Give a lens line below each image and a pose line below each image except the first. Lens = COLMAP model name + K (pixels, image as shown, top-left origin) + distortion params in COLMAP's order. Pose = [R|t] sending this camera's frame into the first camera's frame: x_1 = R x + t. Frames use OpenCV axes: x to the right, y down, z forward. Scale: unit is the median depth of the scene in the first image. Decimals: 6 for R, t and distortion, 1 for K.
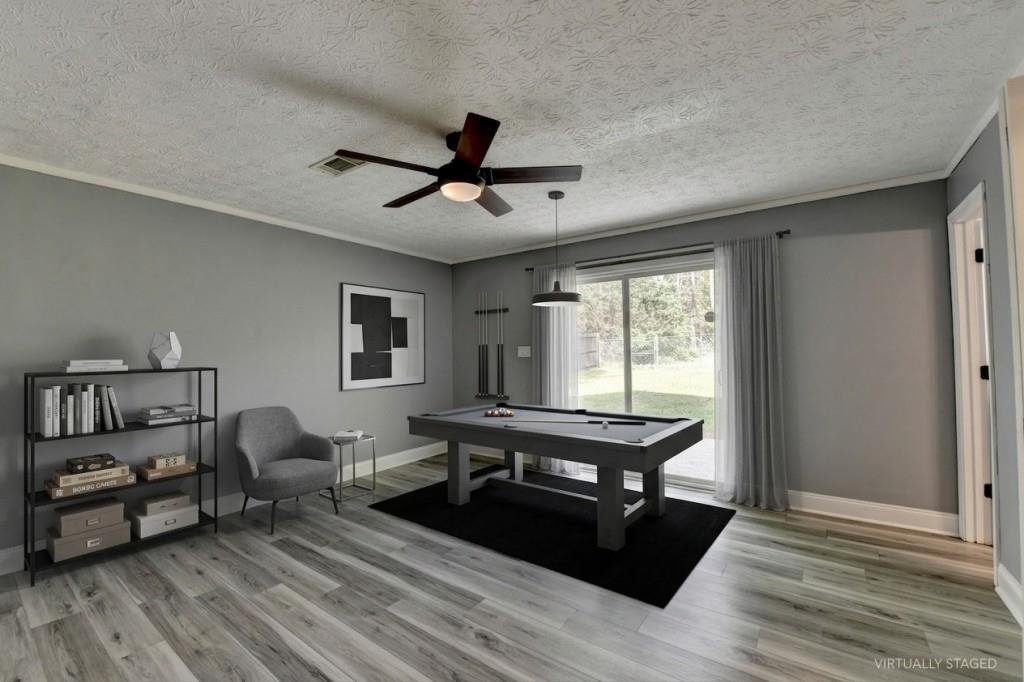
lens RADIAL K [[432.1, 0, 522.6], [0, 432.1, 341.8], [0, 0, 1]] dist [-0.010299, -0.004057]
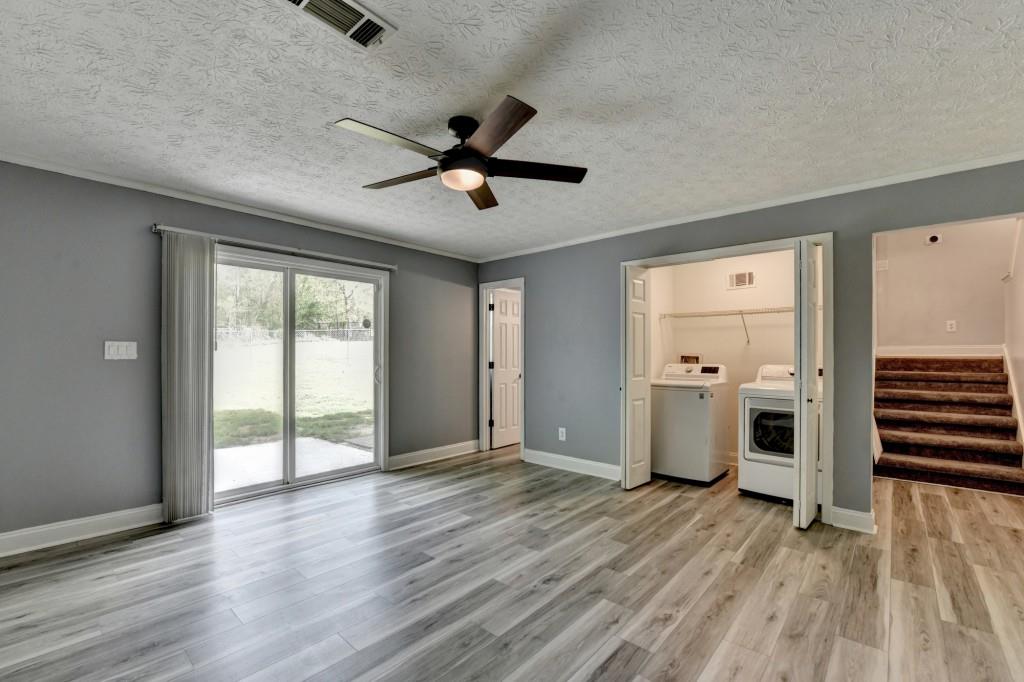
lens RADIAL K [[419.2, 0, 506.5], [0, 419.2, 351.1], [0, 0, 1]] dist [-0.012508, -0.000525]
pose [[0.123983, 0.019085, 0.992101, -0.888904], [-0.024795, 0.999562, -0.016130, 0.034996], [-0.991975, -0.022599, 0.124402, 0.669946]]
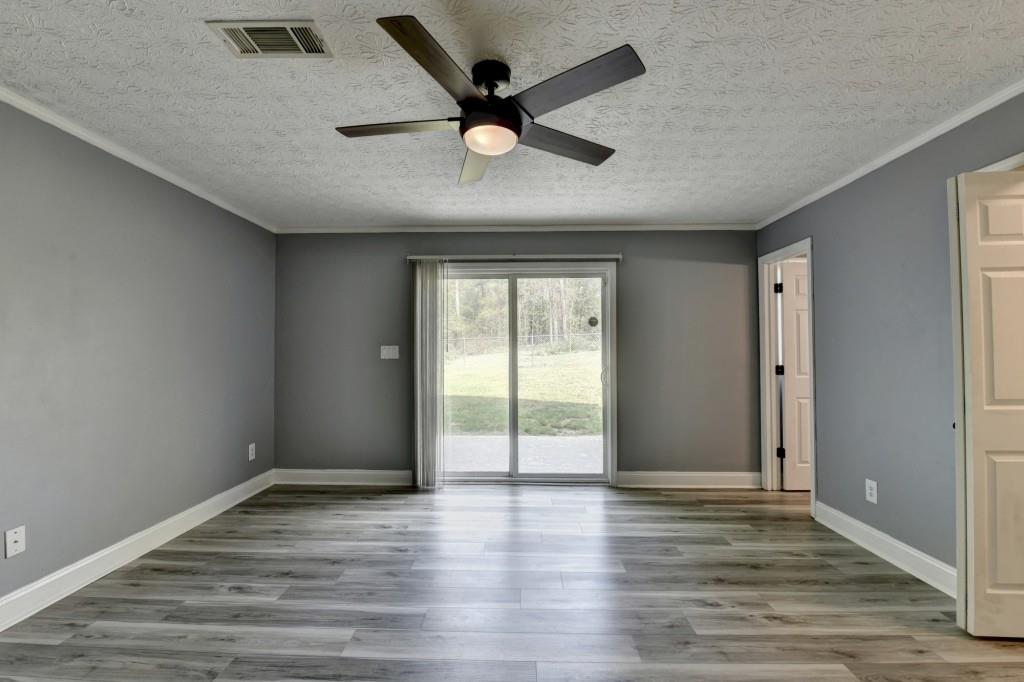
lens RADIAL K [[432.1, 0, 522.6], [0, 432.1, 341.8], [0, 0, 1]] dist [-0.010299, -0.004057]
pose [[0.823782, 0.025966, 0.566312, -0.446540], [-0.021872, 0.999662, -0.014020, 0.016298], [-0.566485, -0.000837, 0.824072, 0.288017]]
